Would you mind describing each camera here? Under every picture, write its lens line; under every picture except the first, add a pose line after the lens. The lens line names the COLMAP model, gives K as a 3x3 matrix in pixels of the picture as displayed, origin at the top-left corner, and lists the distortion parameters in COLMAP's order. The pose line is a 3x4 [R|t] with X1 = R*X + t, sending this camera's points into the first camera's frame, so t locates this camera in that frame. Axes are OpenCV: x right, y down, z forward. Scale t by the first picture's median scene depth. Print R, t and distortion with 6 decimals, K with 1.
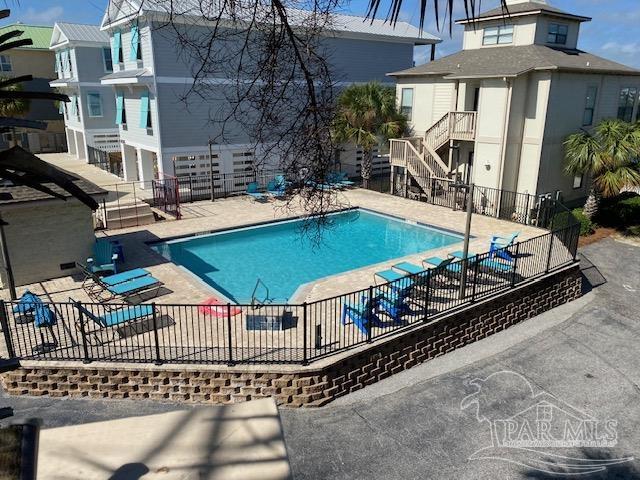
lens RADIAL K [[481.5, 0, 320.0], [0, 481.5, 227.2], [0, 0, 1]] dist [0.047670, -0.023400]
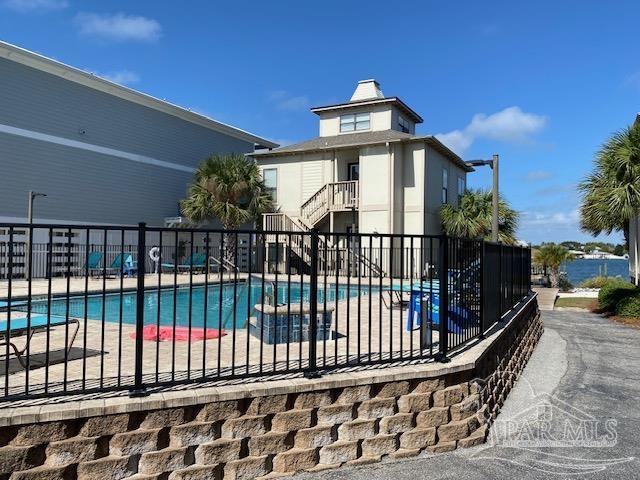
lens RADIAL K [[481.5, 0, 320.2], [0, 481.5, 240.4], [0, 0, 1]] dist [0.047670, -0.023400]
pose [[0.902644, 0.012281, 0.430212, -0.168053], [0.111618, 0.958713, -0.261556, 0.127903], [-0.415662, 0.284111, 0.864006, 0.261858]]
